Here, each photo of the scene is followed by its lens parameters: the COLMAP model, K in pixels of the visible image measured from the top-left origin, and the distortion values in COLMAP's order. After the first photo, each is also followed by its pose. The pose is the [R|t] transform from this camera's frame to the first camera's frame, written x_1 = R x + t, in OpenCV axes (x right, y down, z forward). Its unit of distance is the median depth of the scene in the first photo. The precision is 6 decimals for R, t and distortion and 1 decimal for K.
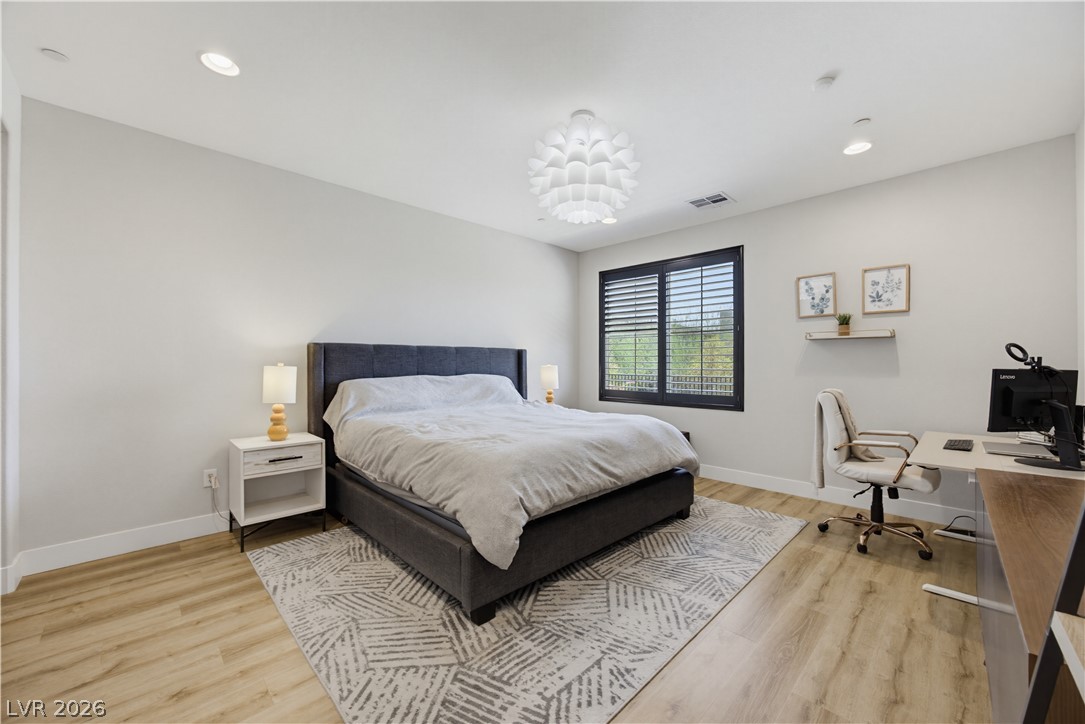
lens RADIAL K [[416.1, 0, 543.8], [0, 416.1, 364.6], [0, 0, 1]] dist [-0.022979, 0.000137]
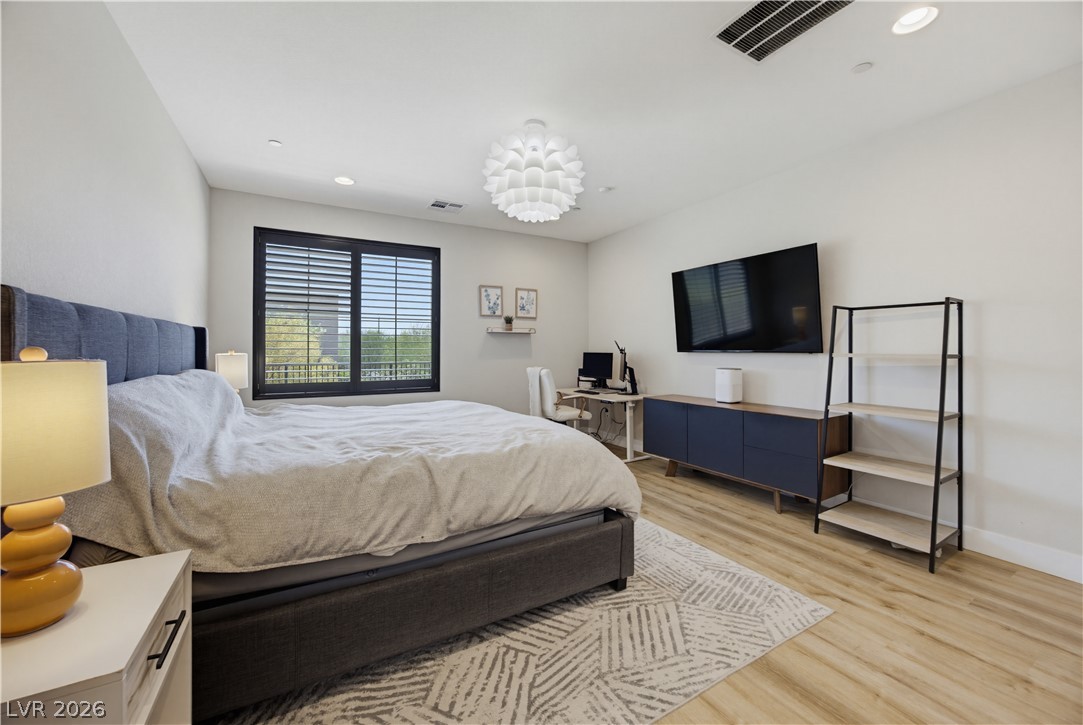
lens RADIAL K [[415.3, 0, 541.4], [0, 415.3, 353.5], [0, 0, 1]] dist [-0.022979, 0.000137]
pose [[0.269976, -0.013782, 0.962769, -0.693824], [0.002587, 0.999904, 0.013588, -0.009357], [-0.962864, -0.001178, 0.269985, 0.497443]]
